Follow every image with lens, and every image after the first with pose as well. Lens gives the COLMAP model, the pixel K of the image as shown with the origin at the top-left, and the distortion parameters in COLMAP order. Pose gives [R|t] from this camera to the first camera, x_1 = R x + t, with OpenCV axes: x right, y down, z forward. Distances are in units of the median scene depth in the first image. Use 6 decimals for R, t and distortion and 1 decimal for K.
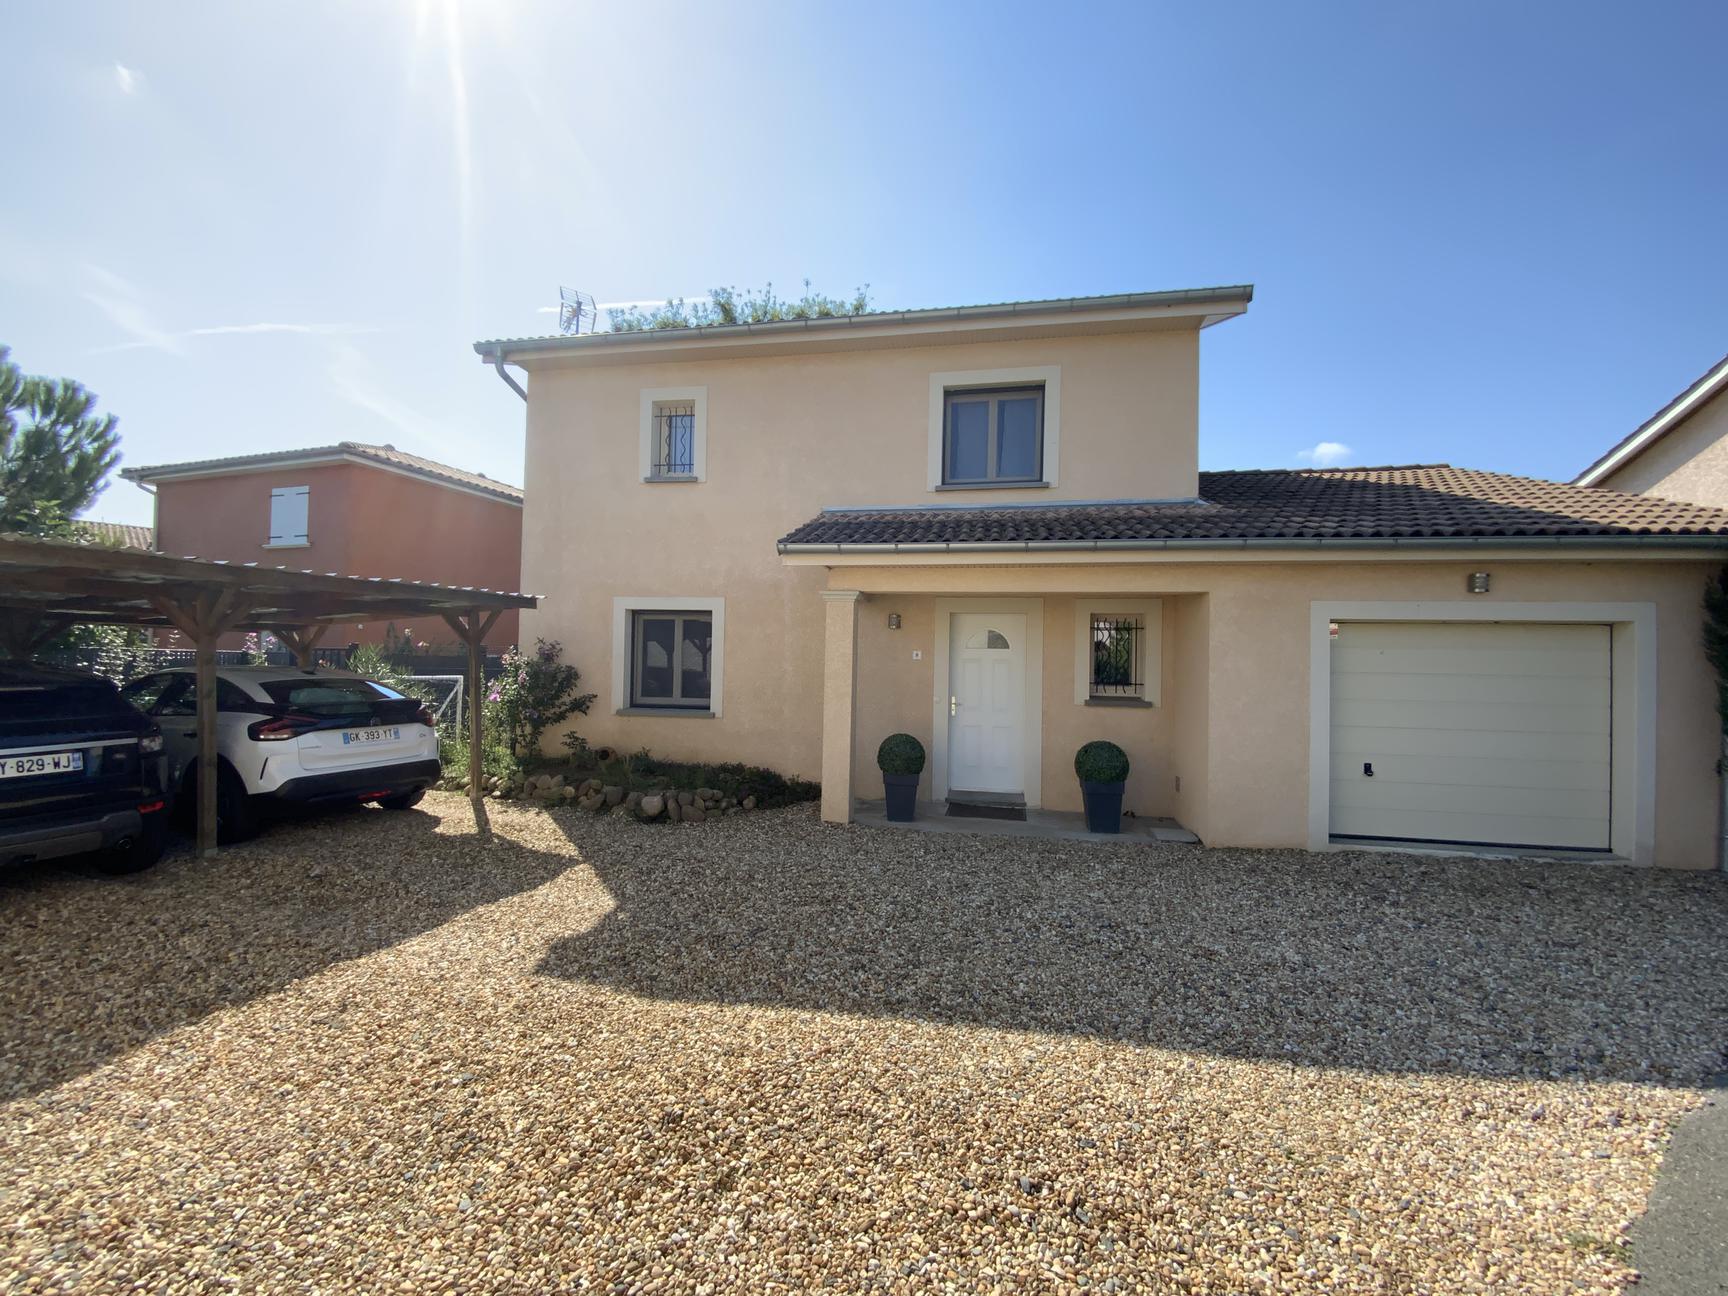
lens RADIAL K [[700.3, 0, 864.0], [0, 700.3, 648.0], [0, 0, 1]] dist [0.025341, -0.020732]
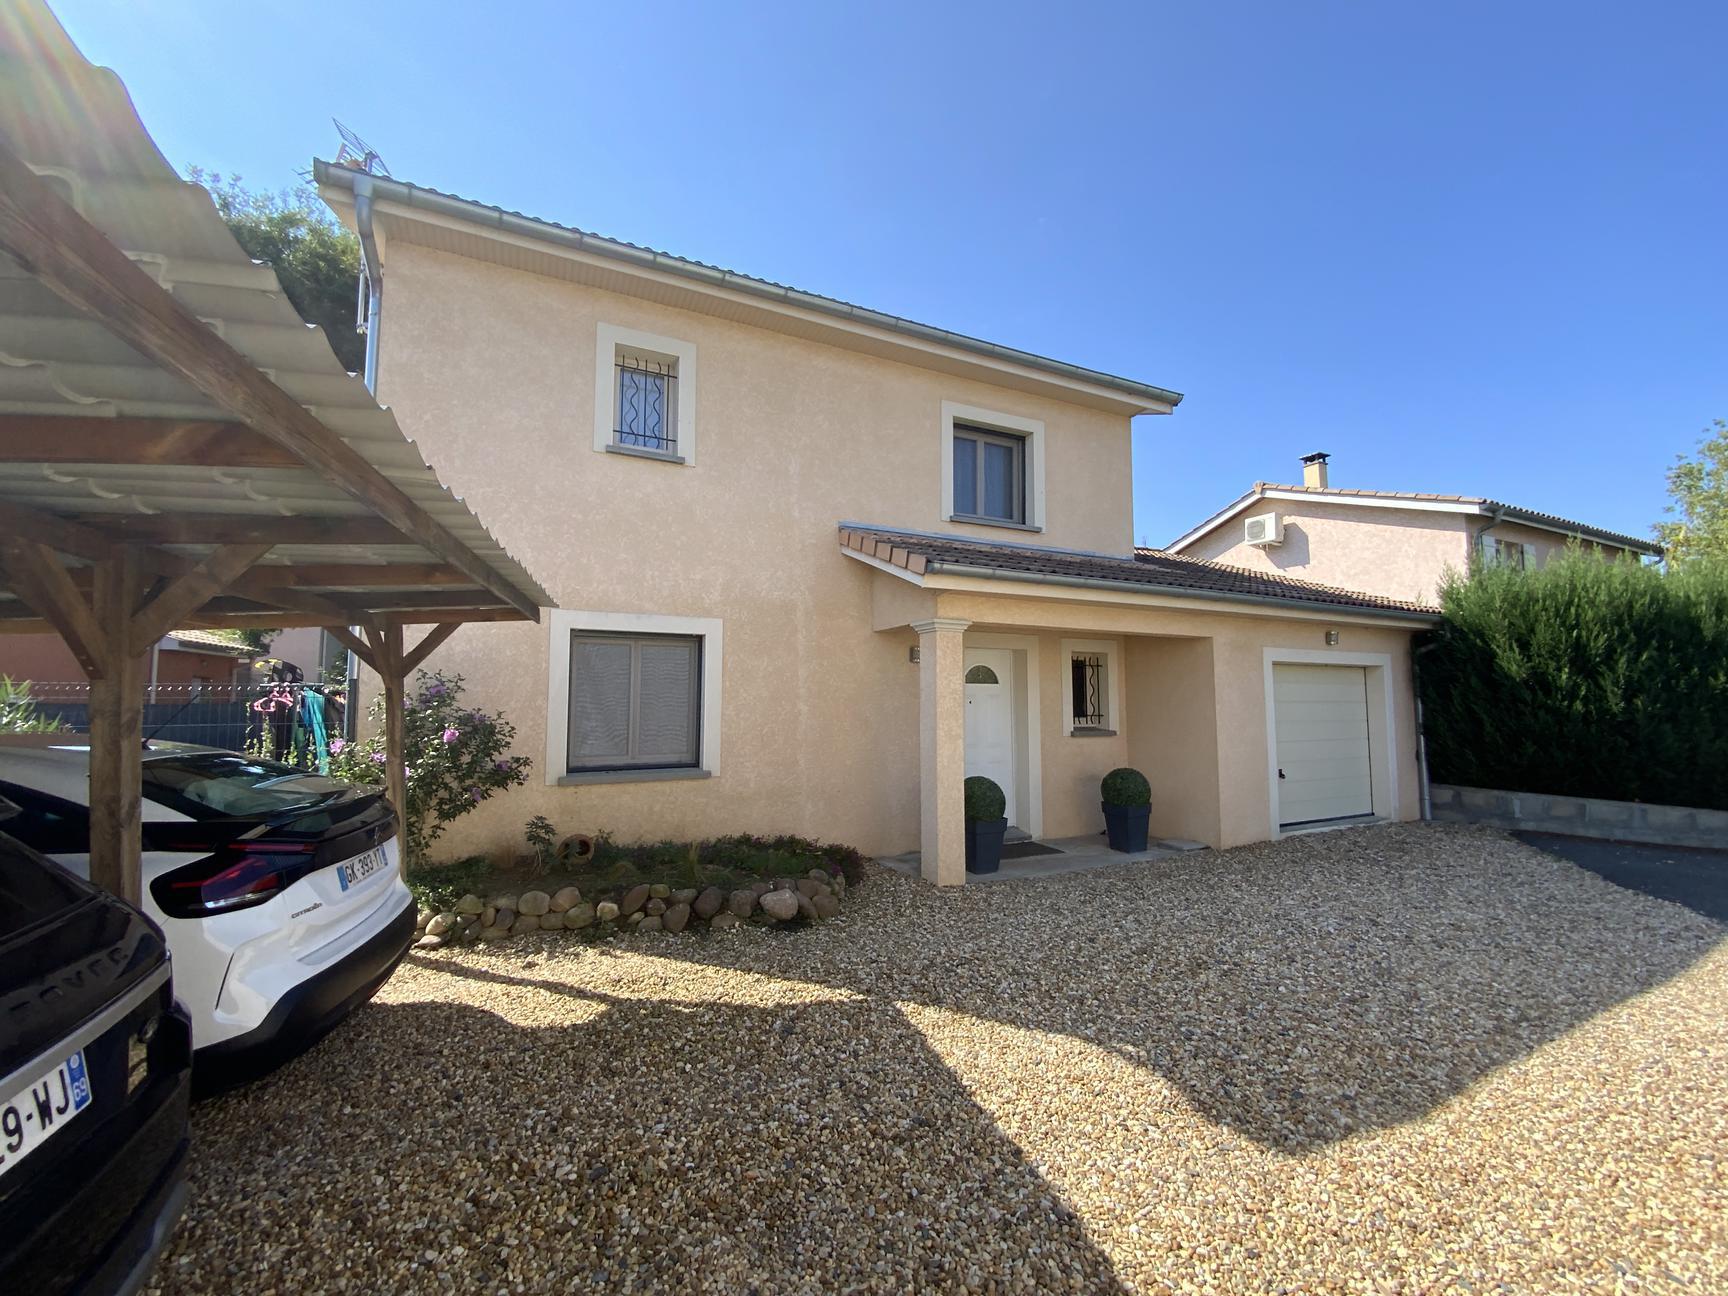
lens RADIAL K [[700.3, 0, 864.0], [0, 700.3, 648.0], [0, 0, 1]] dist [0.025341, -0.020732]
pose [[0.798726, 0.026795, 0.601097, -0.579619], [0.003149, 0.998808, -0.048707, -0.002388], [-0.601686, 0.040796, 0.797690, 0.315770]]
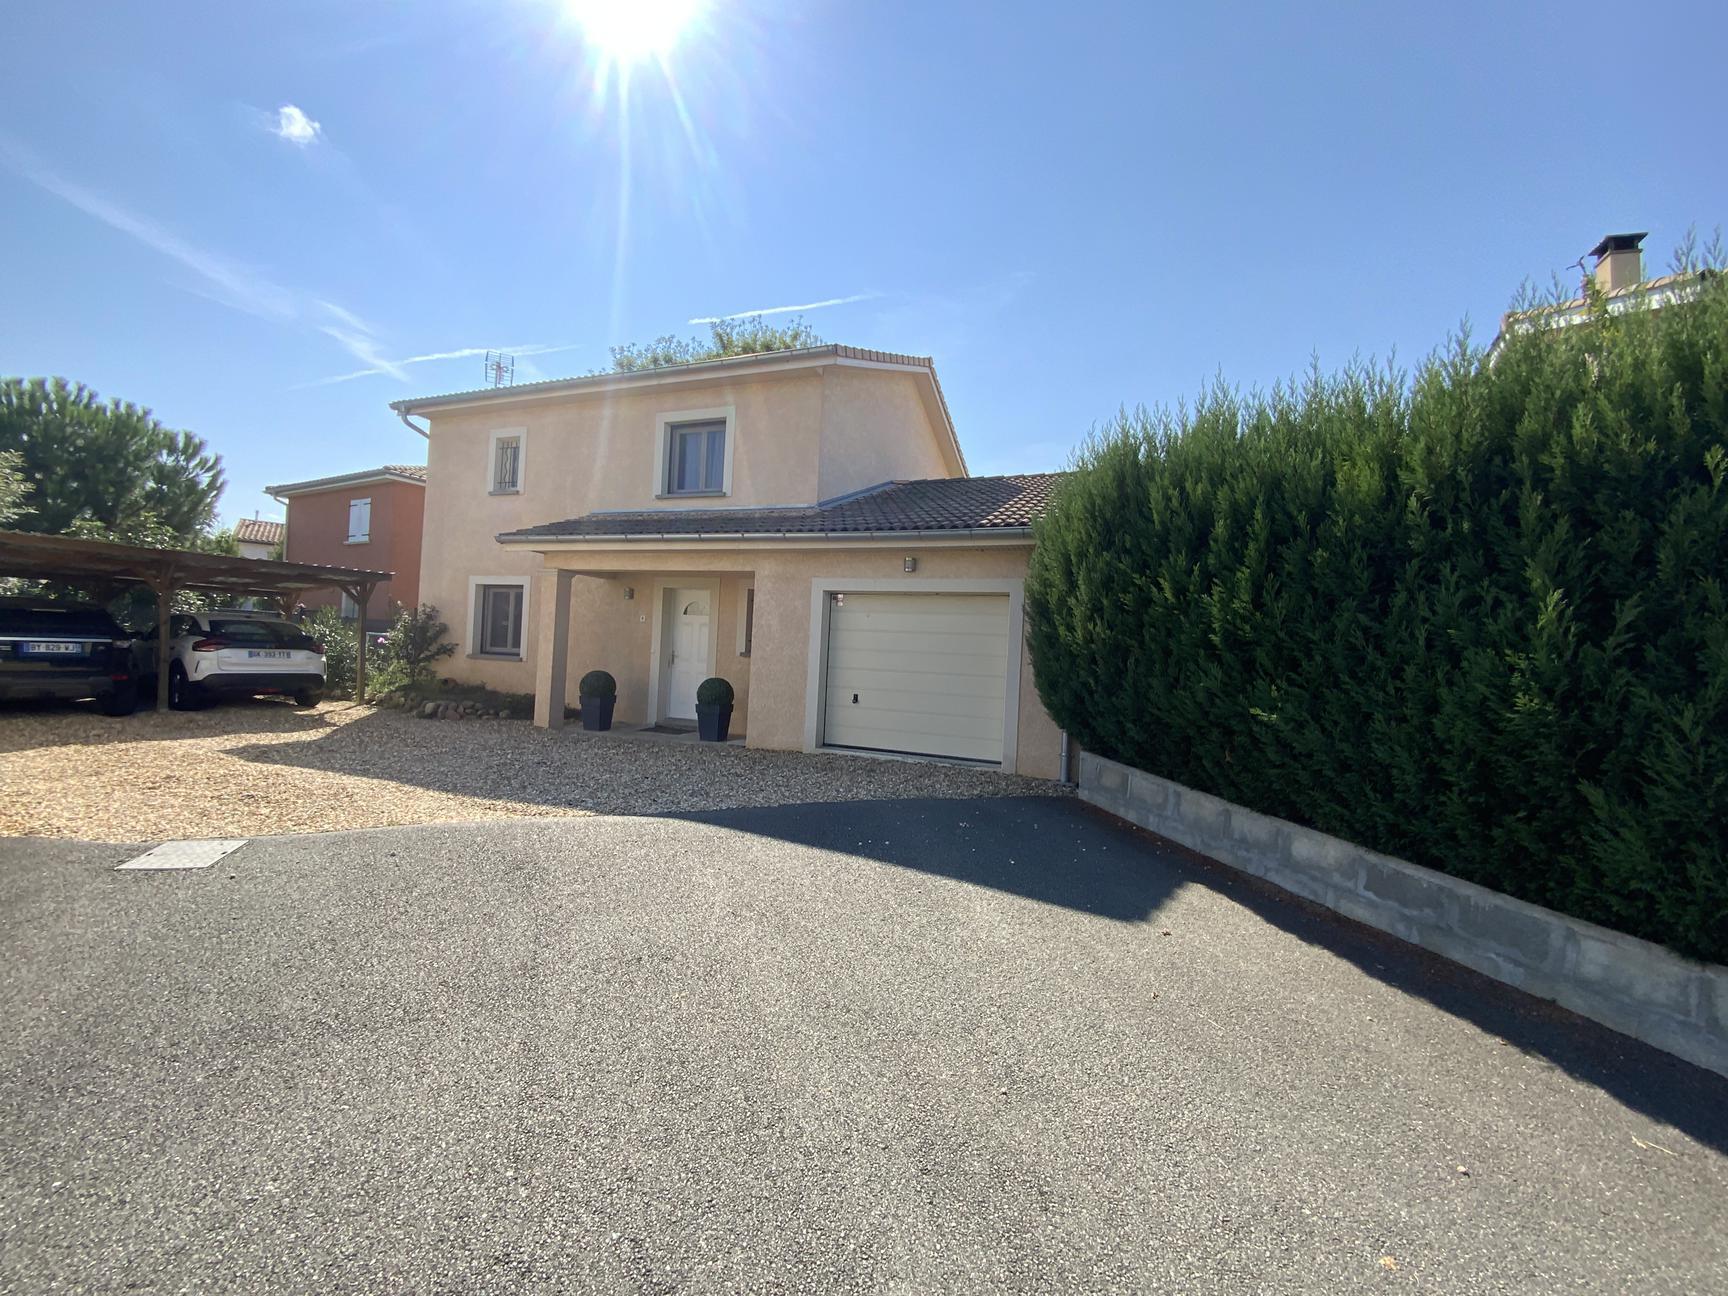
lens RADIAL K [[700.3, 0, 864.0], [0, 700.3, 648.0], [0, 0, 1]] dist [0.025341, -0.020732]
pose [[0.980757, 0.027196, -0.193327, 0.794758], [-0.027237, 0.999626, 0.002448, 0.054718], [0.193322, 0.002865, 0.981131, -0.279264]]
